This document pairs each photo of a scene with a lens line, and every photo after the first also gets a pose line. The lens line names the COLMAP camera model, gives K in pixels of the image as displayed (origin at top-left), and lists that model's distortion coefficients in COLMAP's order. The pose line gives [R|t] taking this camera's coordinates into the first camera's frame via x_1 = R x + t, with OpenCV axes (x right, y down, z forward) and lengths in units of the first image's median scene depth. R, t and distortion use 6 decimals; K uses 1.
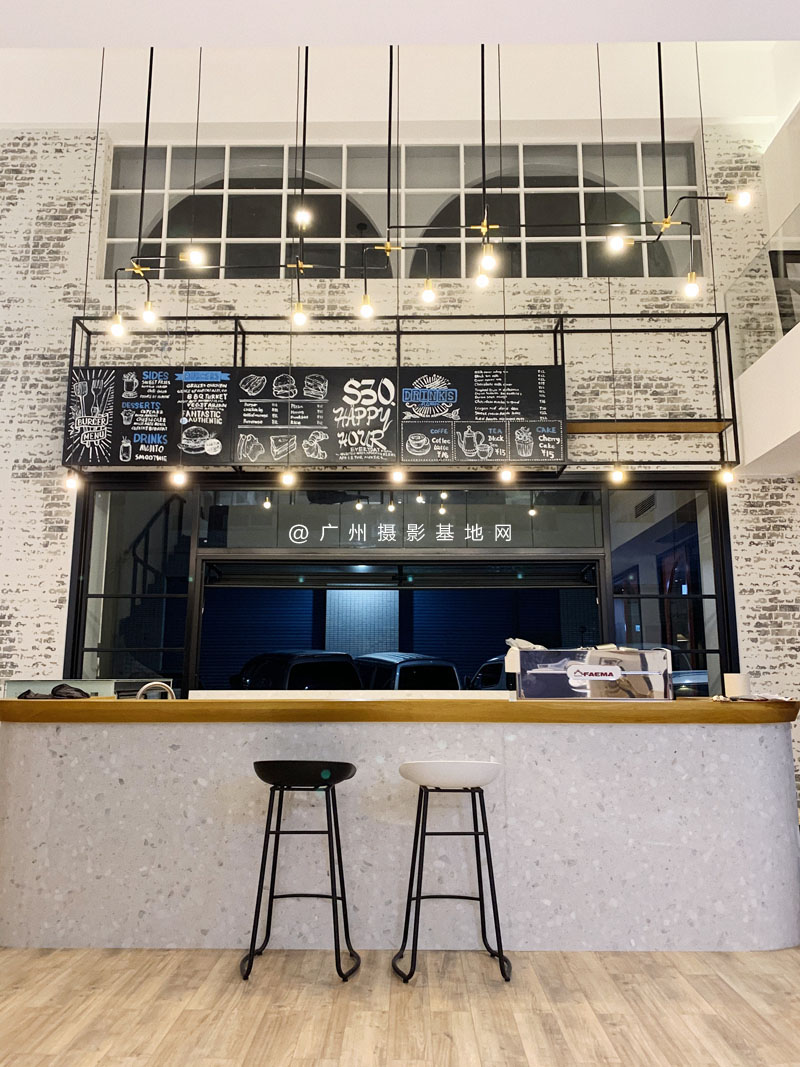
lens RADIAL K [[829.6, 0, 406.5], [0, 829.6, 536.8], [0, 0, 1]] dist [0.034082, -0.038223]
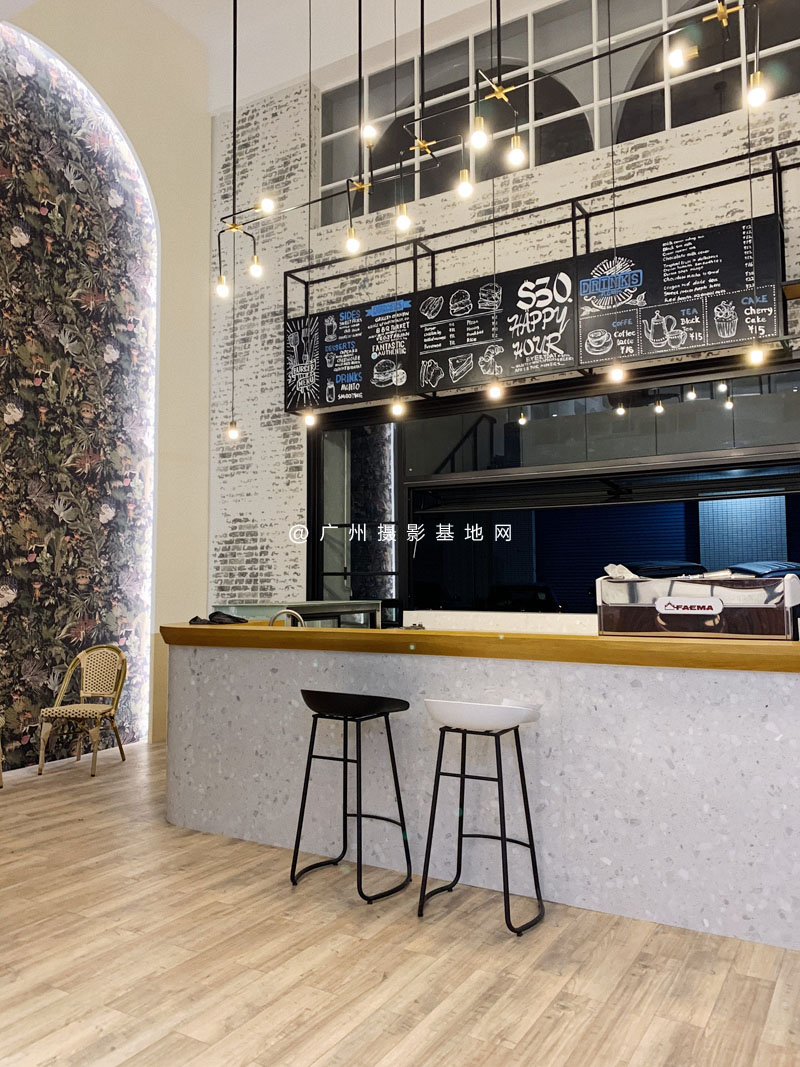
lens RADIAL K [[829.6, 0, 403.1], [0, 829.6, 538.1], [0, 0, 1]] dist [0.034082, -0.038223]
pose [[0.861971, -0.035538, -0.505711, 0.276714], [0.092635, 0.991786, 0.088198, -0.001868], [0.498422, -0.122871, 0.858183, 0.105399]]
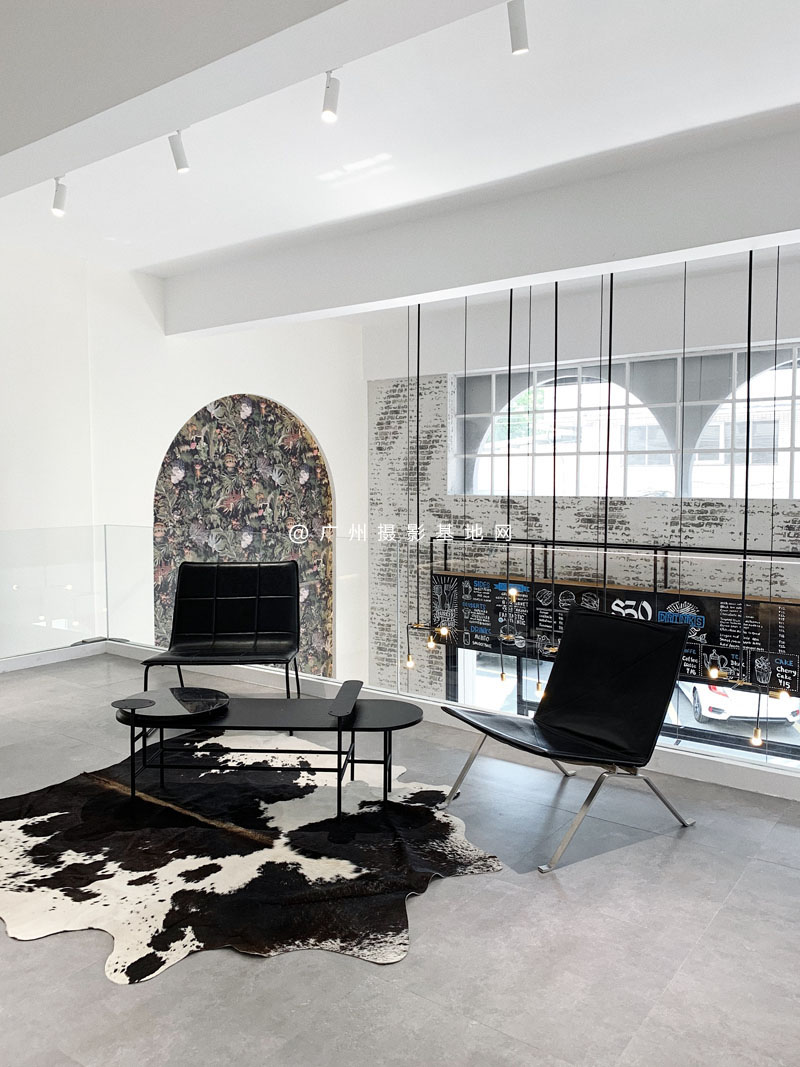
lens RADIAL K [[829.6, 0, 409.3], [0, 829.6, 529.8], [0, 0, 1]] dist [0.034082, -0.038223]
pose [[0.806848, 0.041565, -0.589295, 0.415315], [0.105825, 0.971217, 0.213397, -0.595563], [0.581203, -0.234541, 0.779226, -0.125496]]
